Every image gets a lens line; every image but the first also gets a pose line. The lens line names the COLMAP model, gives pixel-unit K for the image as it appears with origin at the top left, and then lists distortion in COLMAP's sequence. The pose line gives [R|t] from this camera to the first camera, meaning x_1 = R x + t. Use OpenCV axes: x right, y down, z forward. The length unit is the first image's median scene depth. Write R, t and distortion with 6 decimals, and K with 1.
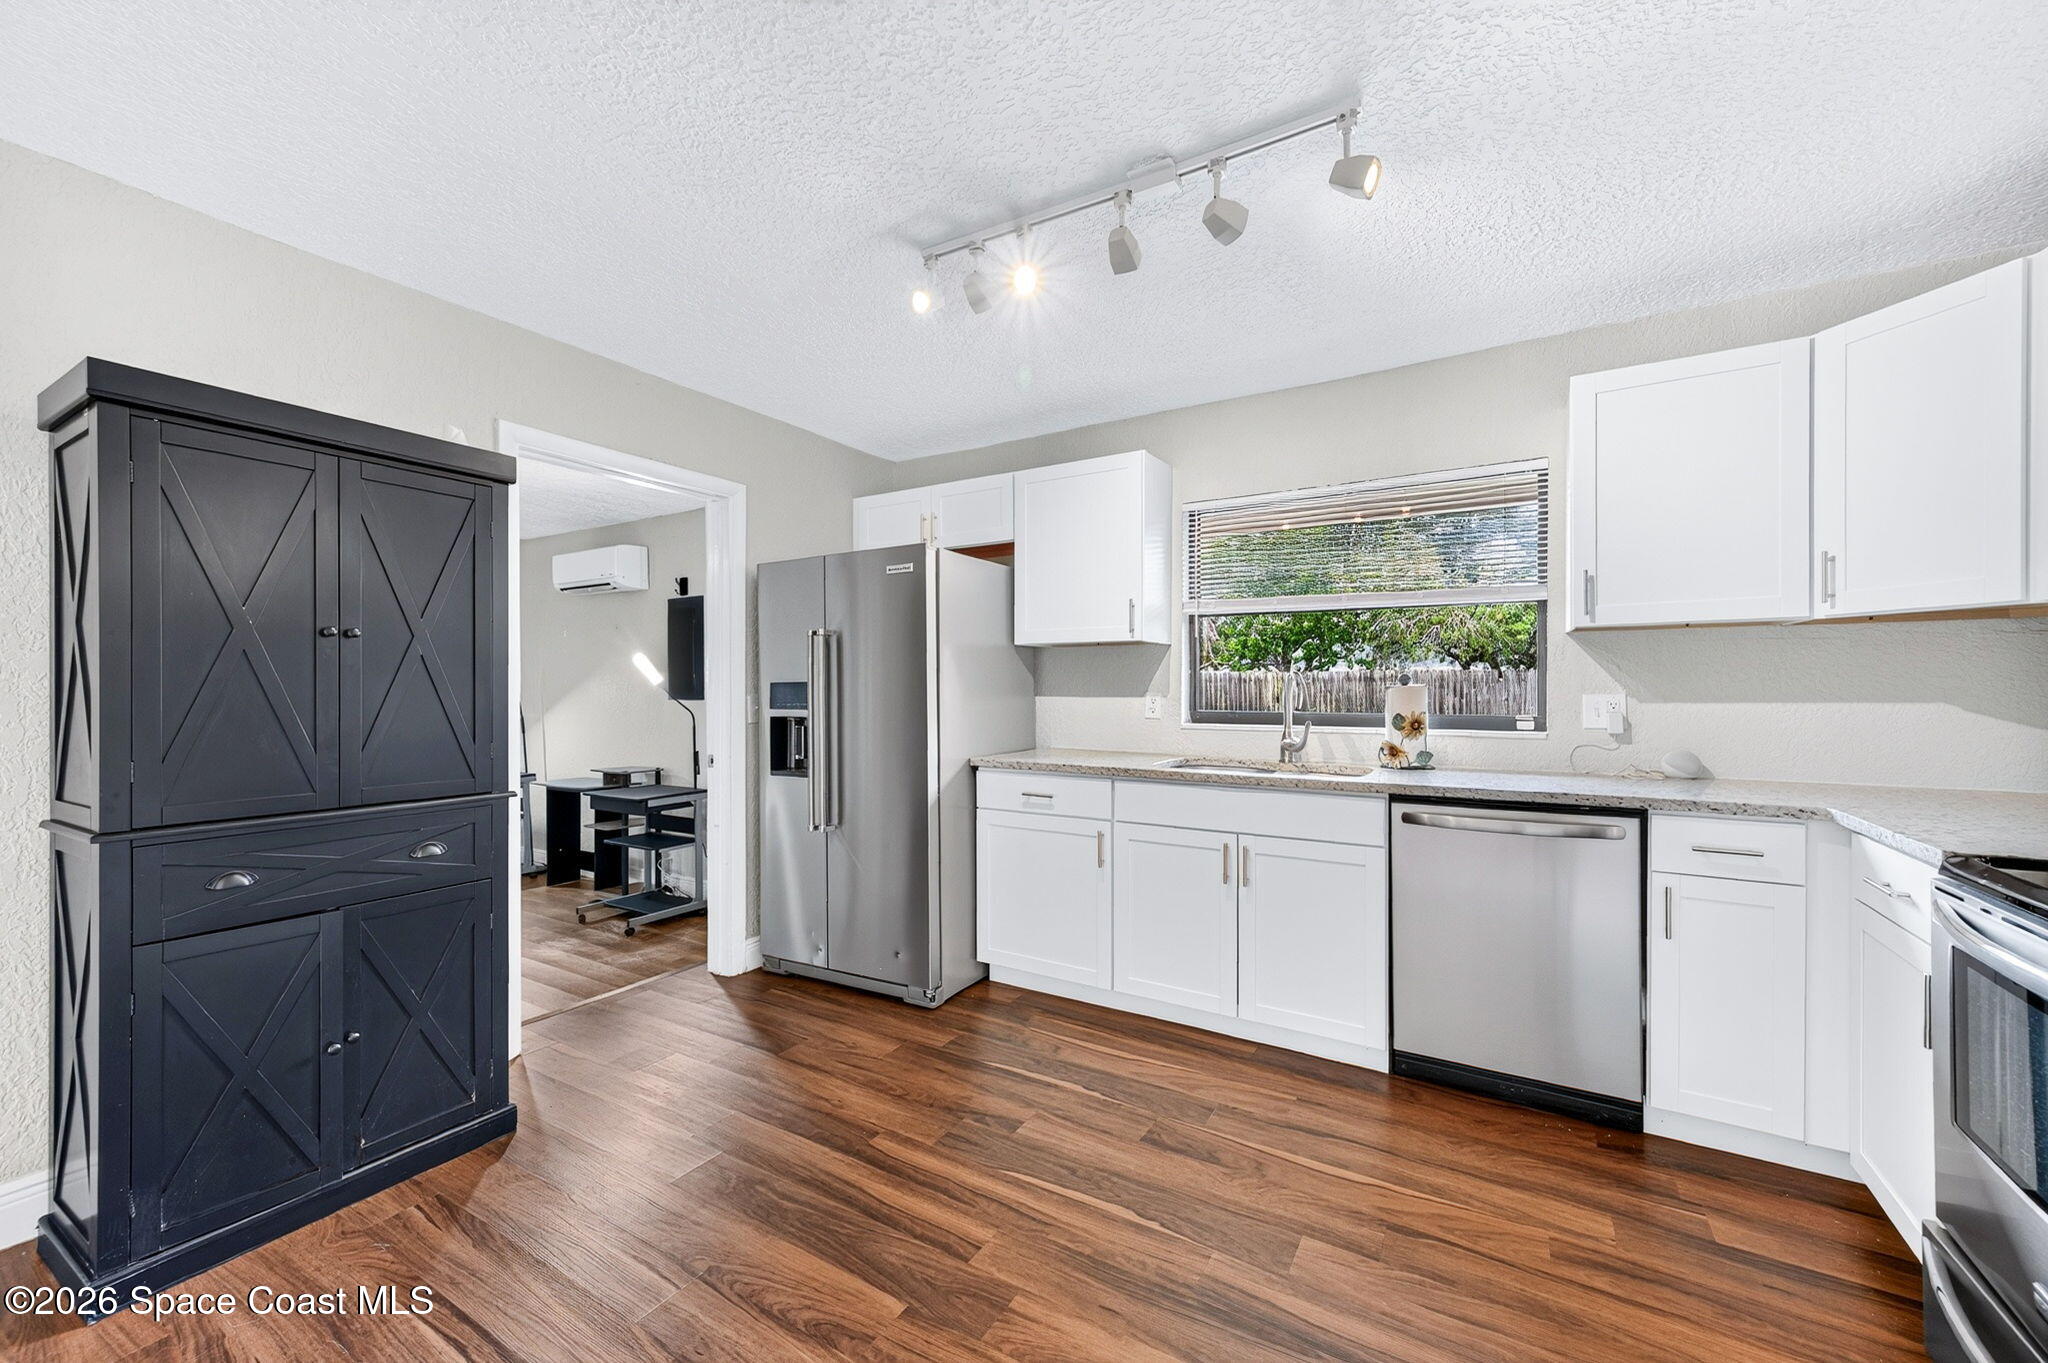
lens RADIAL K [[795.2, 0, 1037.1], [0, 795.2, 688.3], [0, 0, 1]] dist [0.013880, -0.000401]
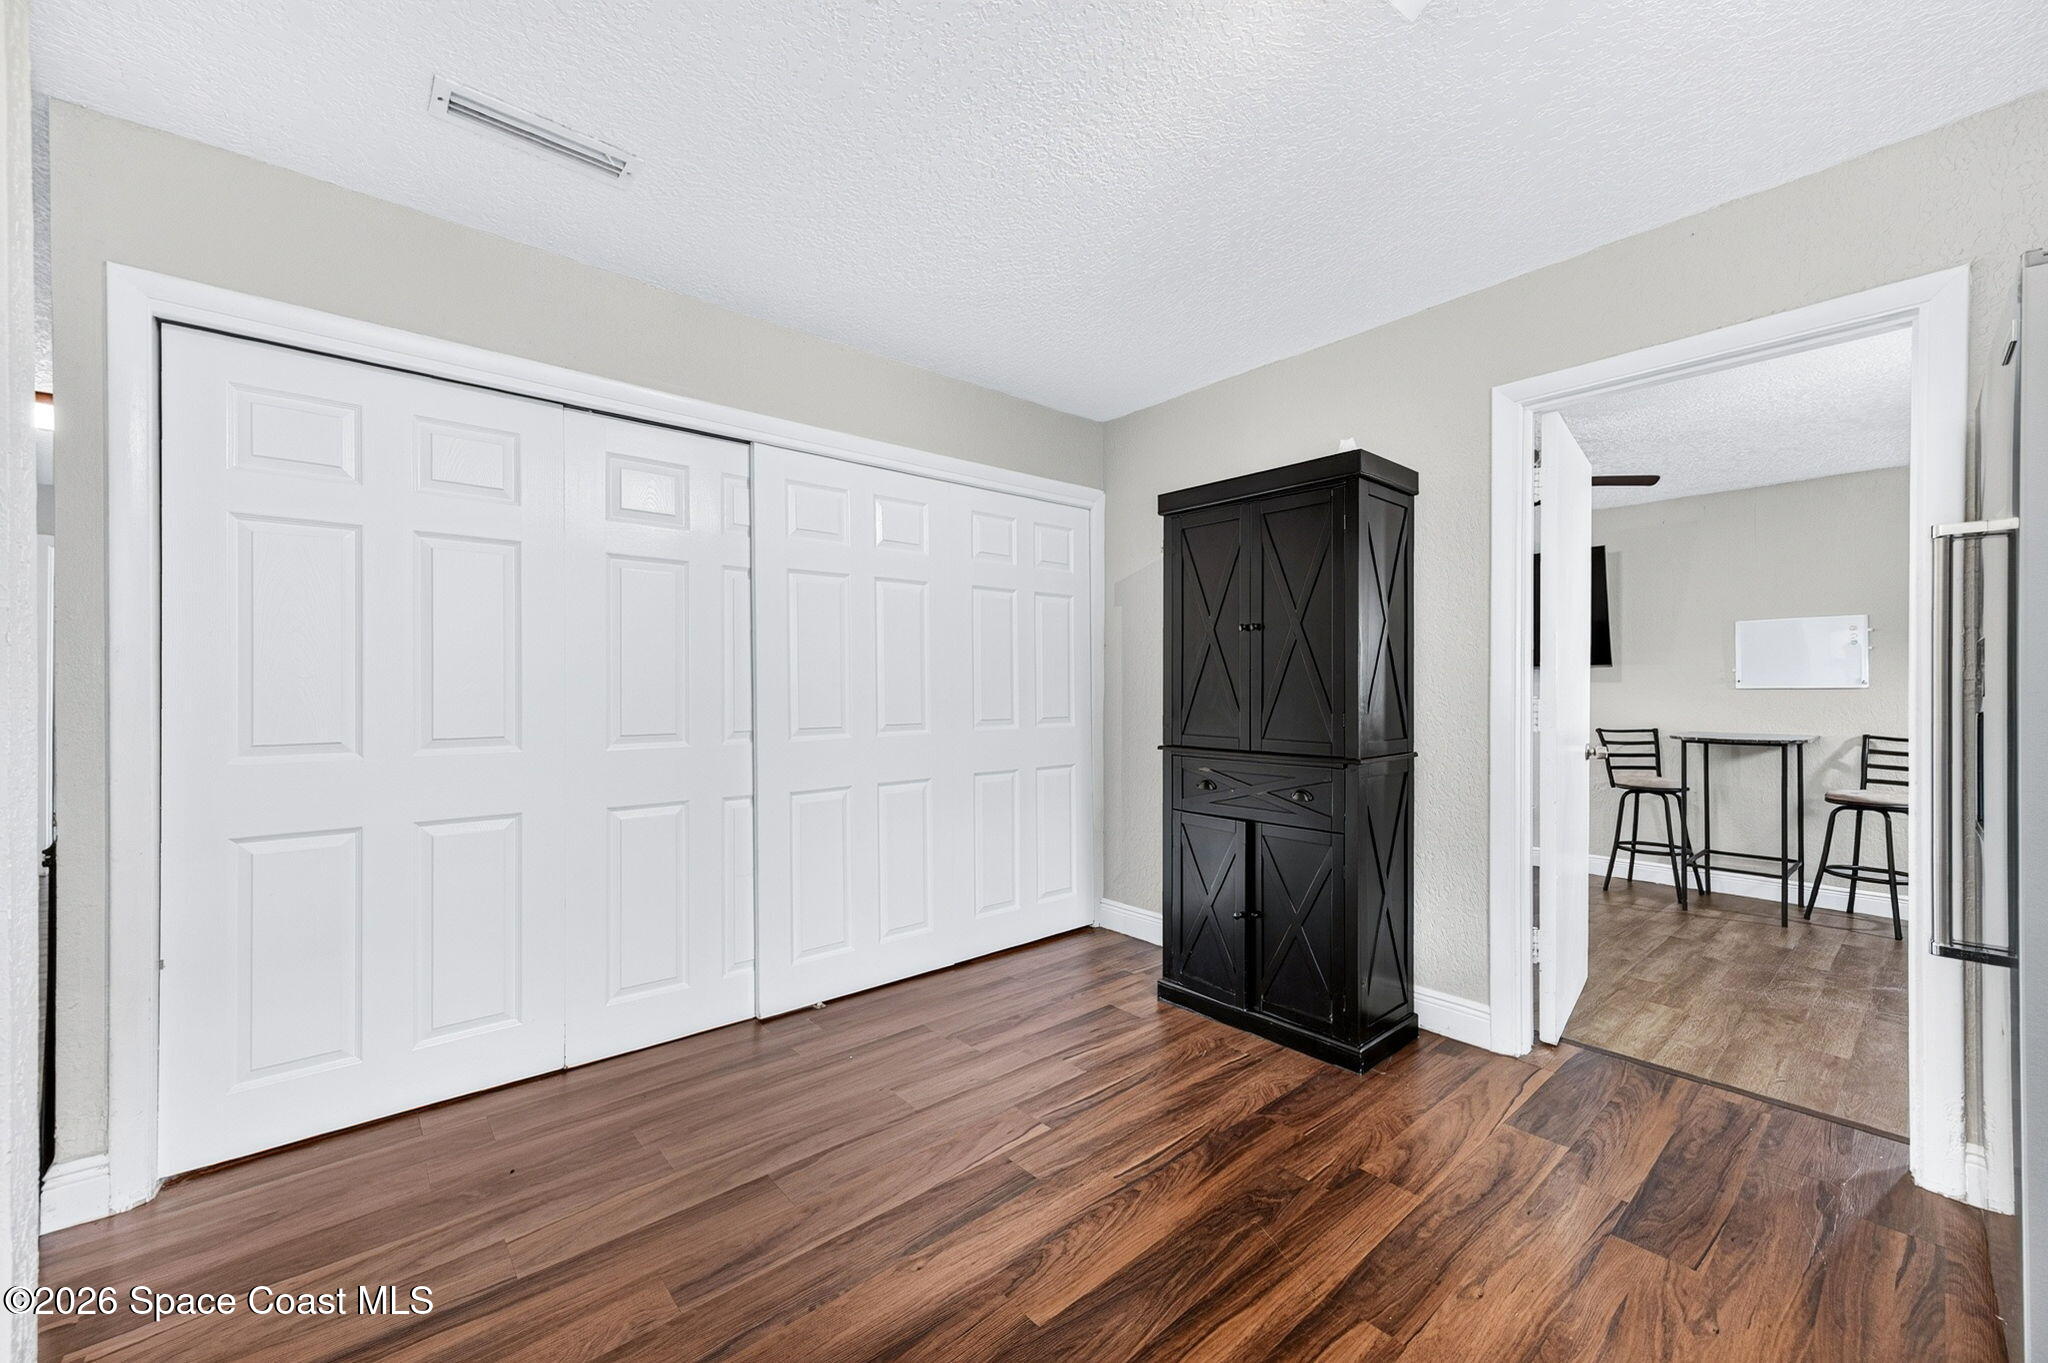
lens RADIAL K [[795.2, 0, 1023.7], [0, 795.2, 678.8], [0, 0, 1]] dist [0.013880, -0.000401]
pose [[-0.310283, -0.005487, -0.950629, 0.487780], [0.001071, 0.999981, -0.006121, 0.024447], [0.950644, -0.002917, -0.310271, 0.861434]]
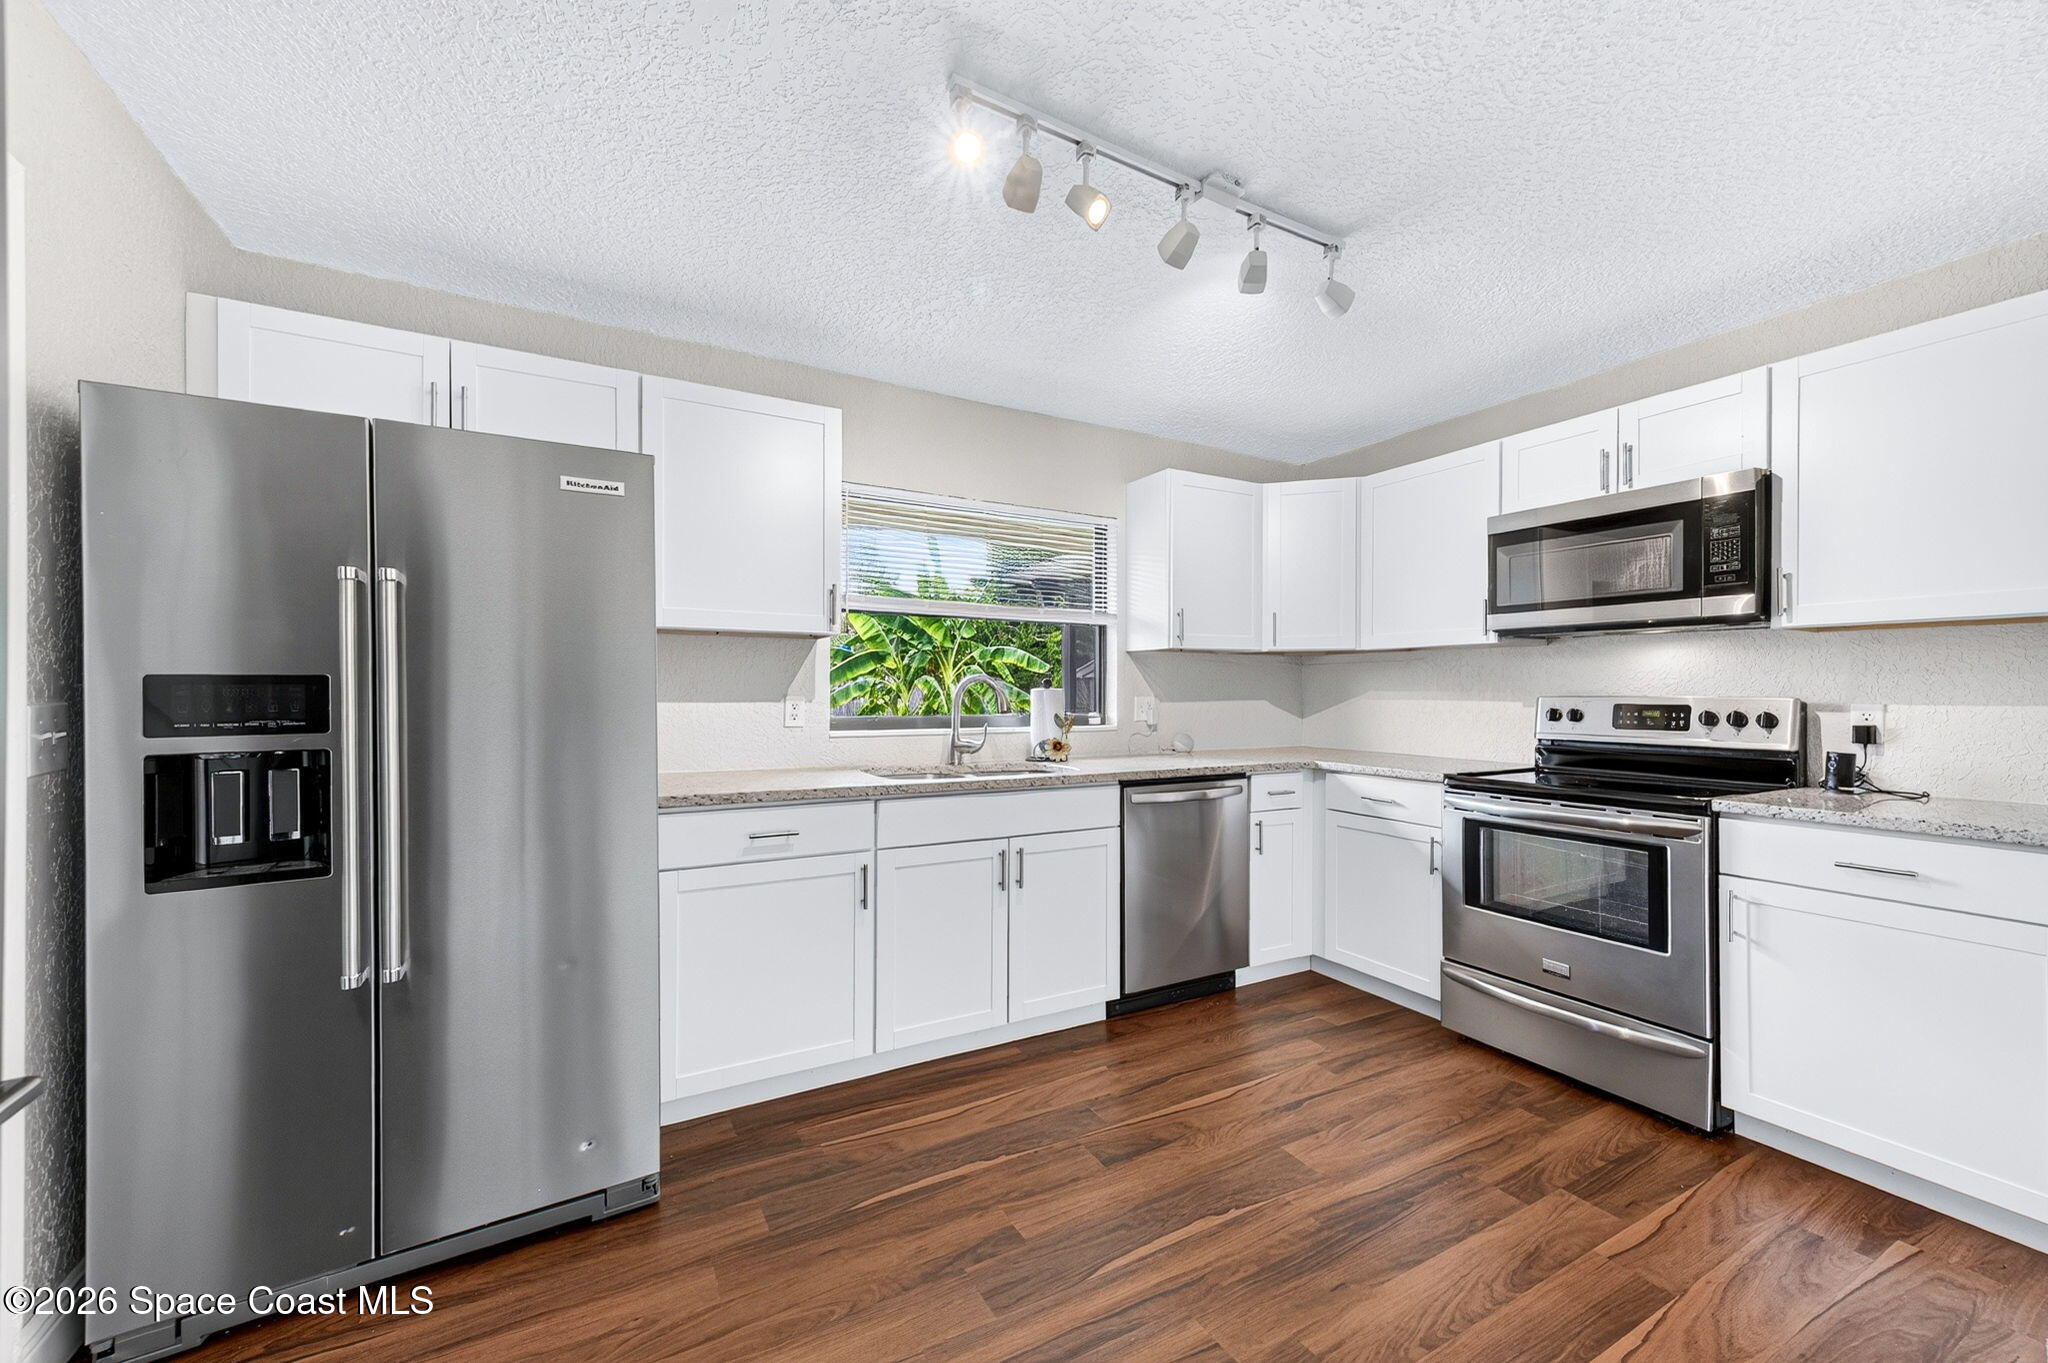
lens RADIAL K [[795.2, 0, 1024.4], [0, 795.2, 688.0], [0, 0, 1]] dist [0.013880, -0.000401]
pose [[0.501364, 0.006929, 0.865209, -0.687034], [-0.001160, 0.999972, -0.007336, 0.003599], [-0.865236, 0.002674, 0.501358, 0.556882]]
